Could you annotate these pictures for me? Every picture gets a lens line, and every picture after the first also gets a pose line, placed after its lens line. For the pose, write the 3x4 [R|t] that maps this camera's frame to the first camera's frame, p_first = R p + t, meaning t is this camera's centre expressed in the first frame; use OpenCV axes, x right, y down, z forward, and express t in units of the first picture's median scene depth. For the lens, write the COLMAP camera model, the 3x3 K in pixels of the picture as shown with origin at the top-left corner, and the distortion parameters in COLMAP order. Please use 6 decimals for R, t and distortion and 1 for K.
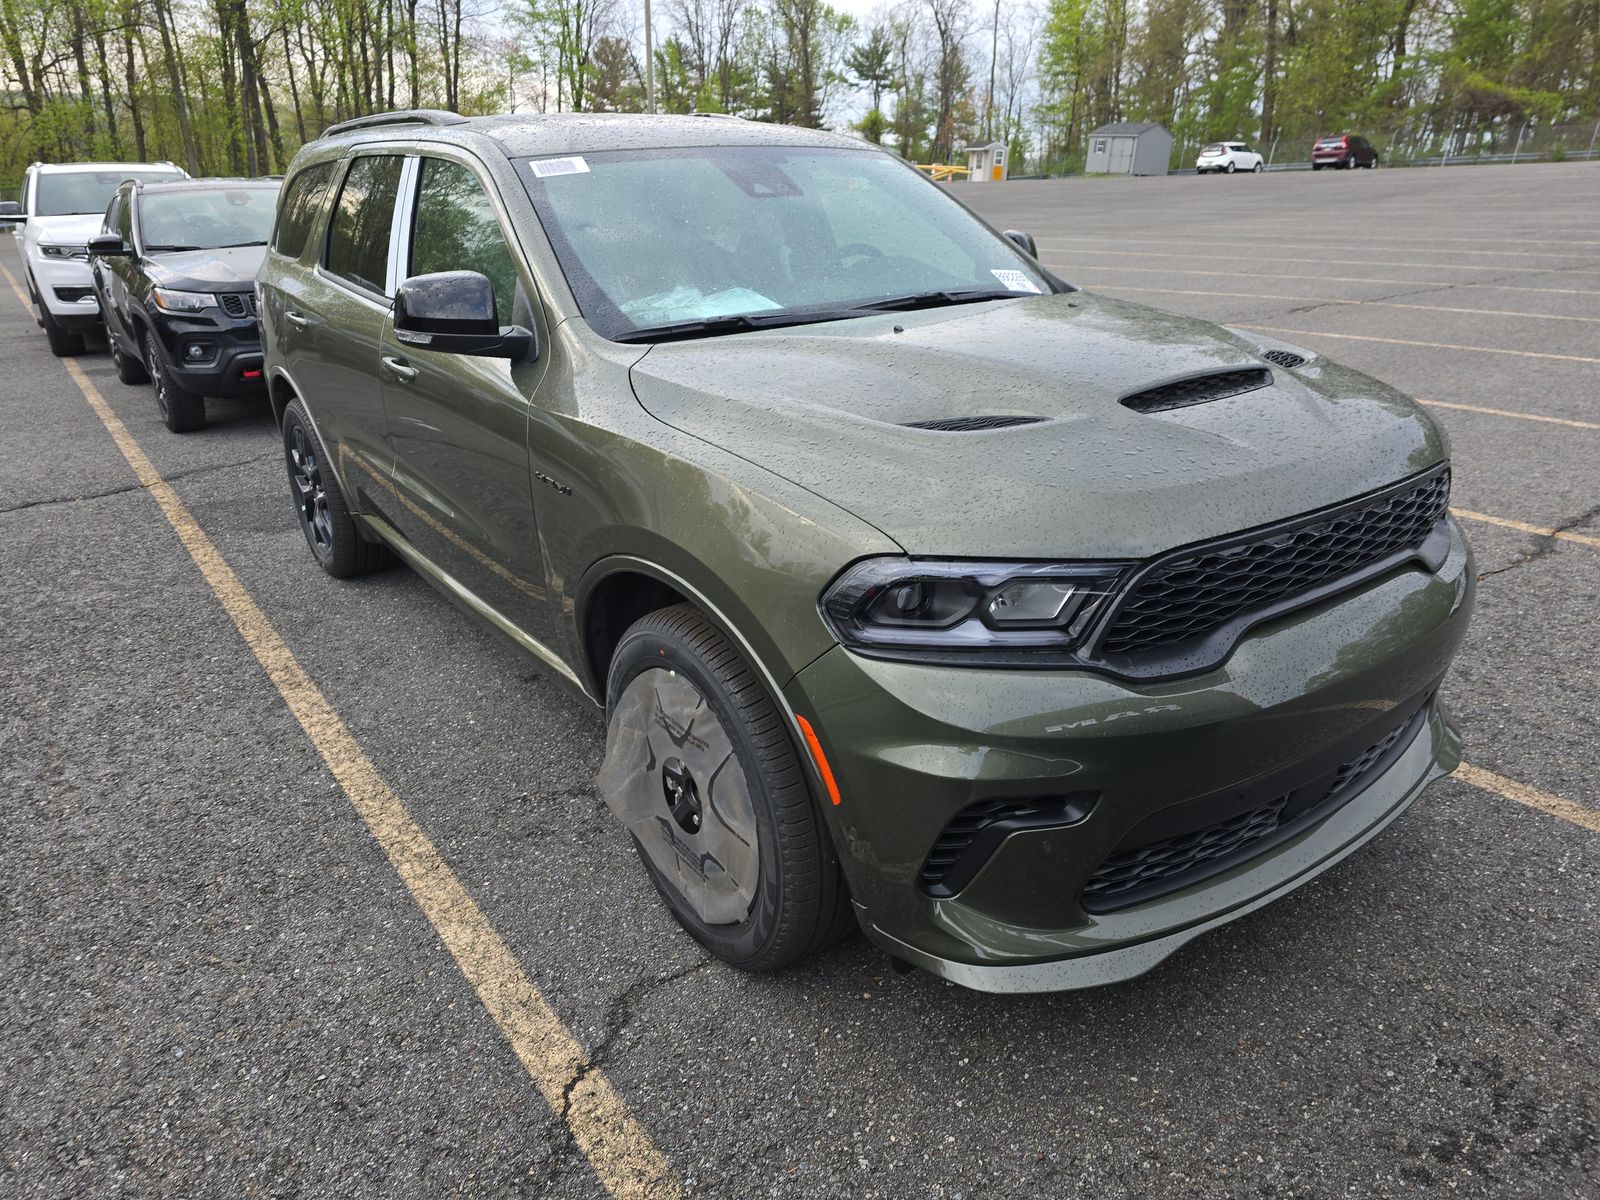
lens RADIAL K [[1083.1, 0, 790.9], [0, 1083.1, 609.7], [0, 0, 1]] dist [0.055328, -0.045403]
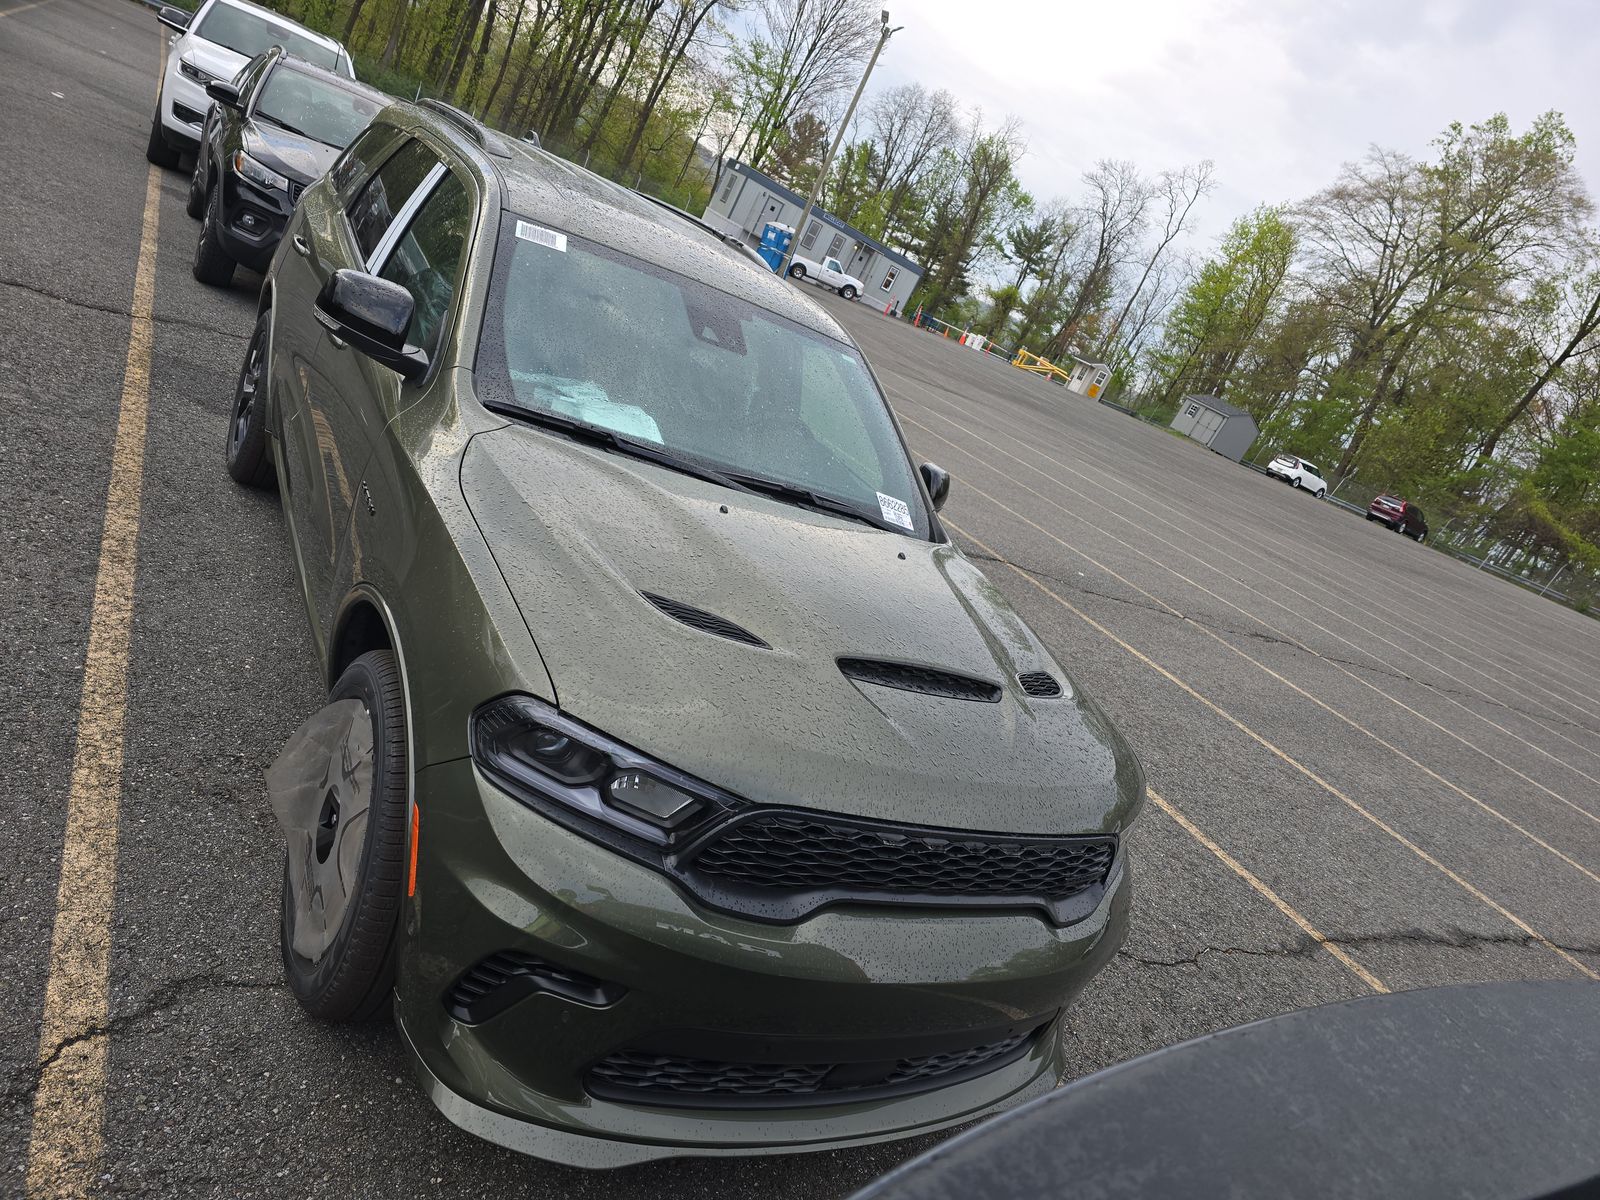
lens RADIAL K [[1083.1, 0, 790.9], [0, 1083.1, 609.7], [0, 0, 1]] dist [0.055328, -0.045403]
pose [[0.905079, 0.425094, 0.011259, 0.007523], [-0.422730, 0.902290, -0.084683, -0.004148], [-0.046157, 0.071885, 0.996344, -0.002678]]
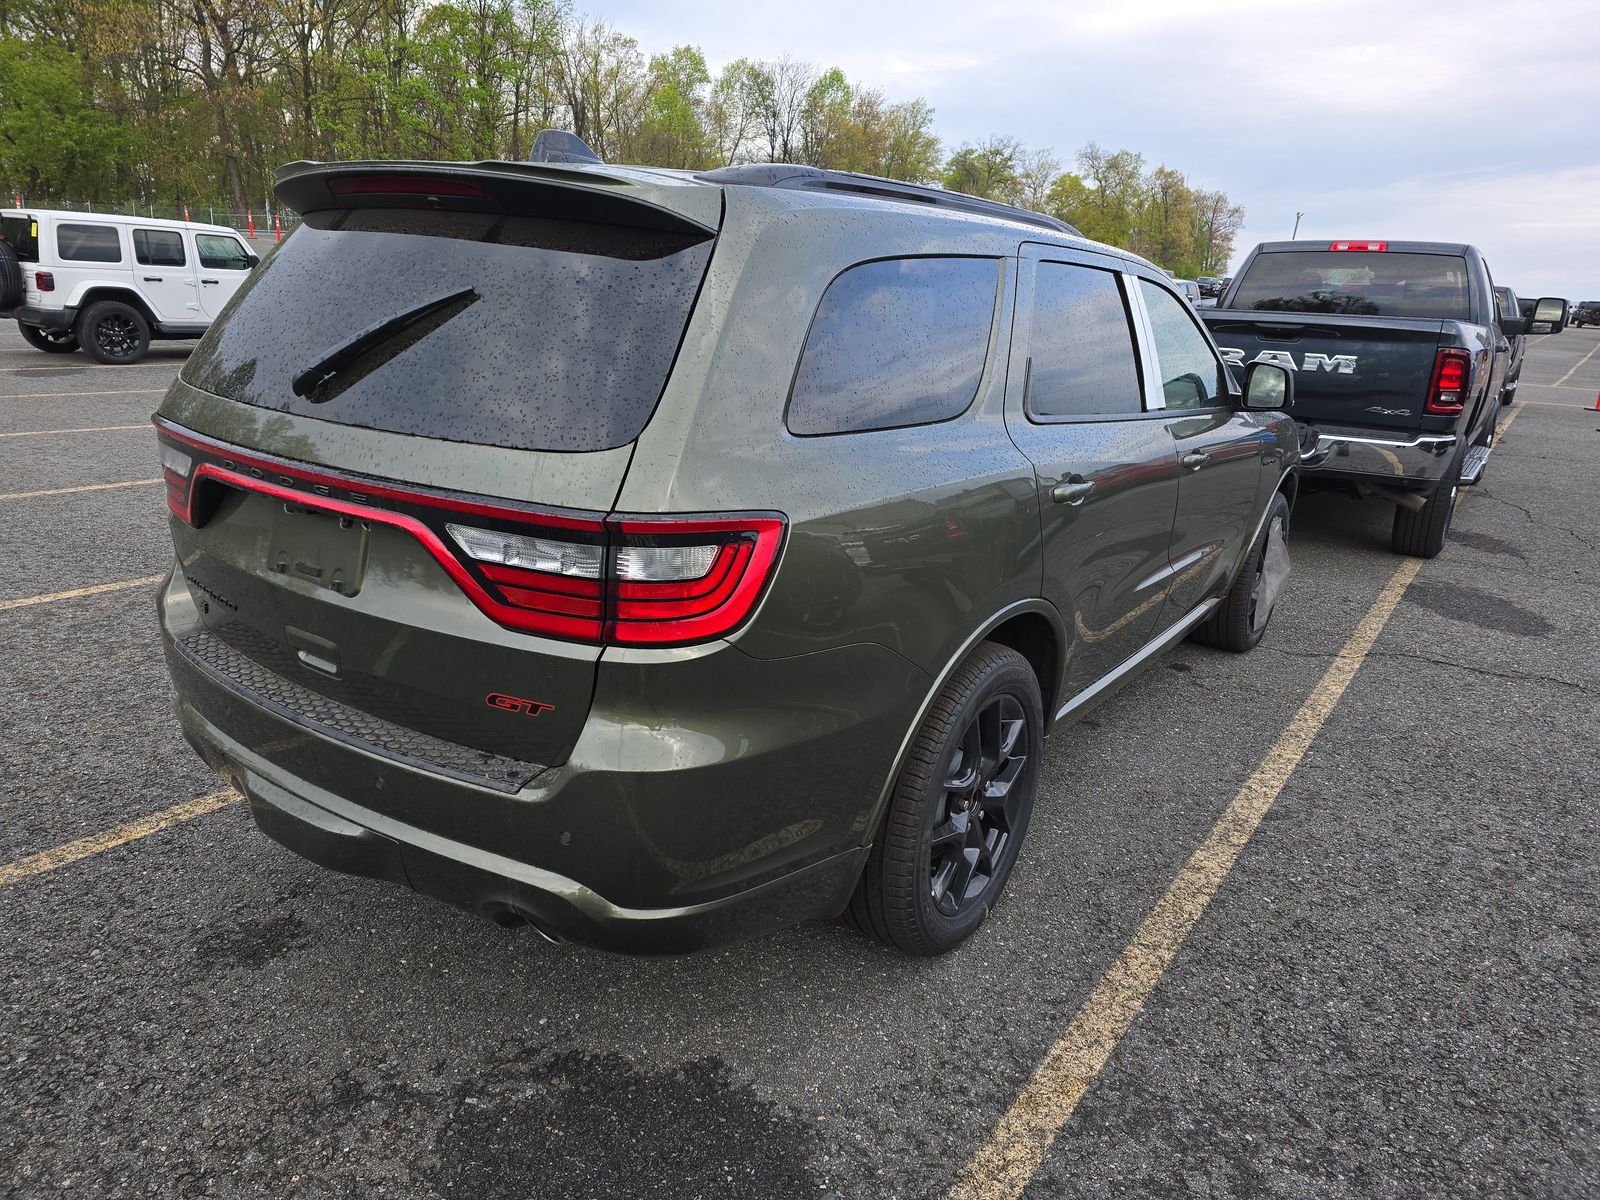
lens RADIAL K [[1083.1, 0, 790.9], [0, 1083.1, 609.7], [0, 0, 1]] dist [0.055328, -0.045403]
pose [[-0.342078, -0.270199, 0.899986, -0.068889], [0.286261, 0.882276, 0.373688, -0.033862], [-0.895007, 0.385462, -0.224459, 0.091813]]
